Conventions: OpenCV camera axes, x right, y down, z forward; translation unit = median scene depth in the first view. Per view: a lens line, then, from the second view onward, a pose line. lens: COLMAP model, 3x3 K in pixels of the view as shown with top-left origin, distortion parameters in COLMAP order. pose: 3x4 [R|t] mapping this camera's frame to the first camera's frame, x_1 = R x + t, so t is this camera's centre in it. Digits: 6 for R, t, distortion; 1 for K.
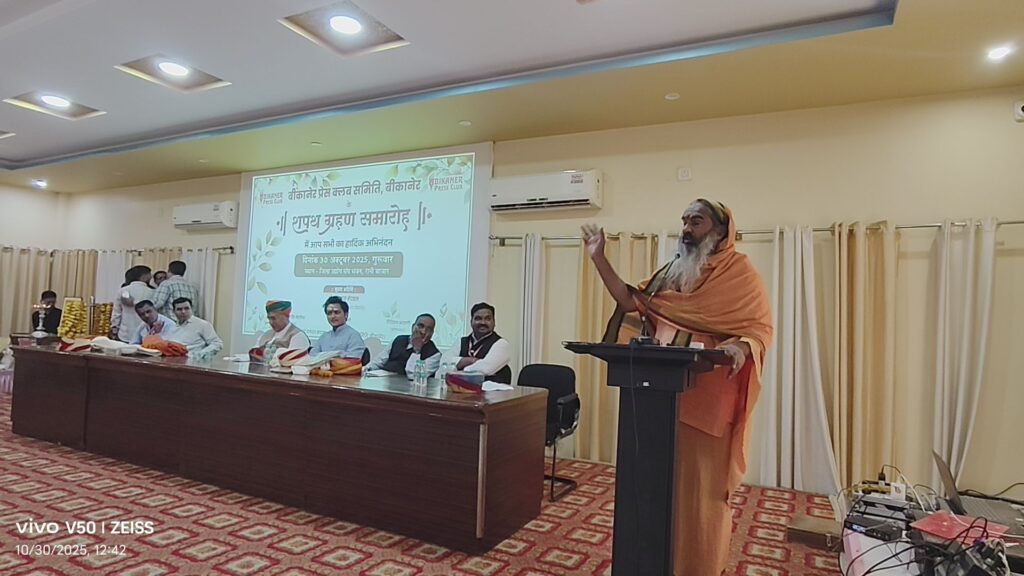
lens RADIAL K [[569.4, 0, 504.3], [0, 569.4, 294.4], [0, 0, 1]] dist [-0.046665, 0.014134]
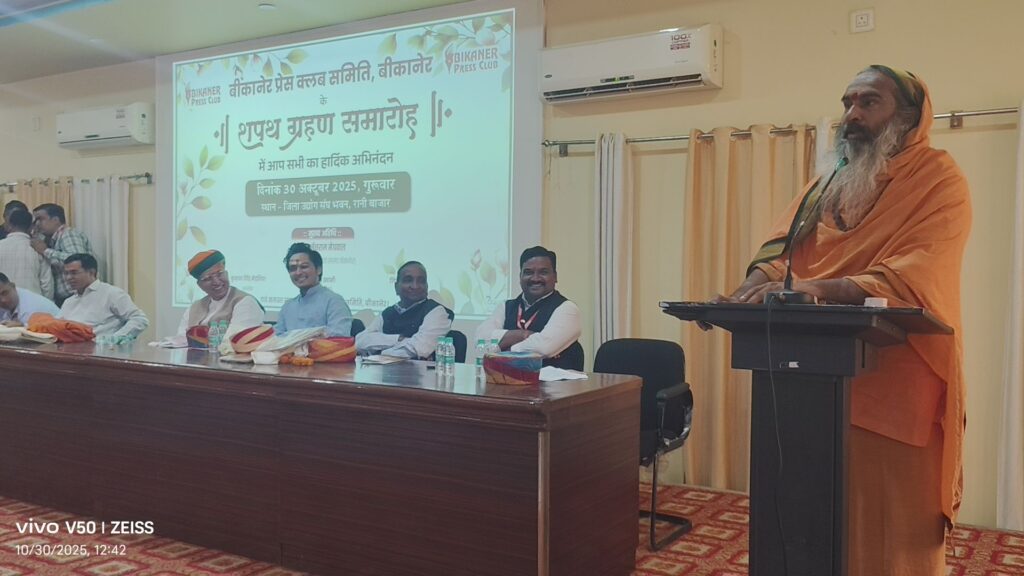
lens RADIAL K [[843.3, 0, 531.0], [0, 843.3, 286.6], [0, 0, 1]] dist [0.024290, -0.033953]
pose [[0.998389, -0.030973, -0.047530, 0.000490], [0.033831, 0.997592, 0.060550, 0.001918], [0.045540, -0.062060, 0.997033, 0.042645]]
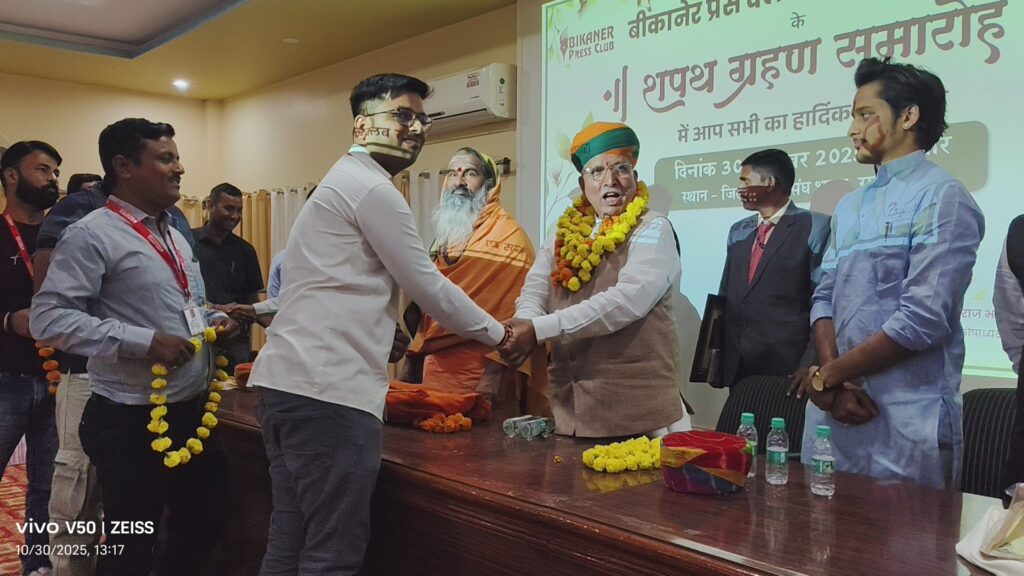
lens RADIAL K [[854.0, 0, 513.2], [0, 854.0, 279.7], [0, 0, 1]] dist [0.073227, -0.110496]
pose [[0.936562, -0.033208, -0.348924, -0.261936], [0.047223, 0.998380, 0.031735, -0.004757], [0.347305, -0.046199, 0.936613, 0.357464]]
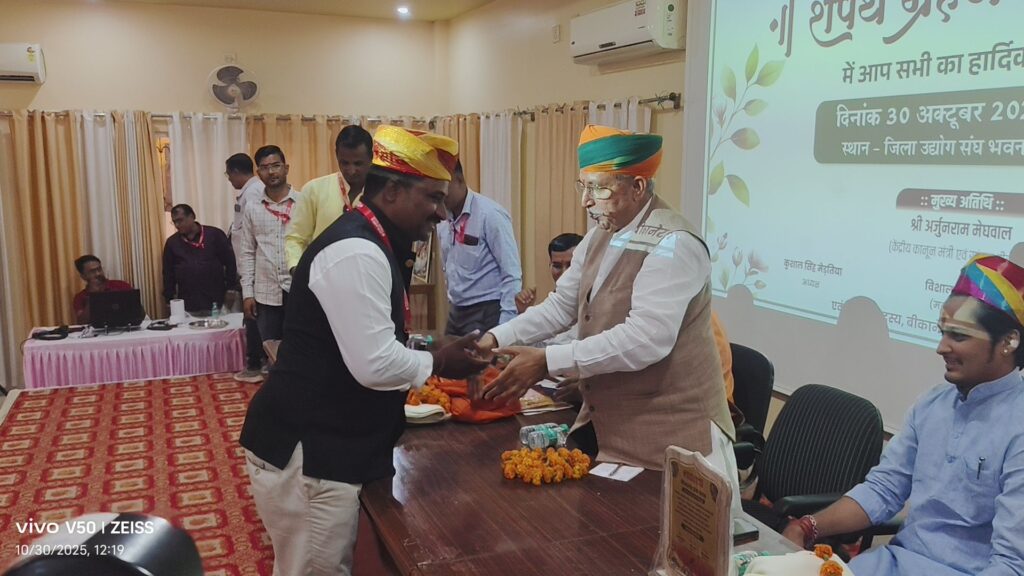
lens RADIAL K [[854.0, 0, 524.1], [0, 854.0, 284.4], [0, 0, 1]] dist [0.073227, -0.110496]
pose [[0.776067, 0.056448, -0.628119, -0.161019], [0.050661, 0.987187, 0.151311, -0.051953], [0.628613, -0.149248, 0.763263, 0.442443]]
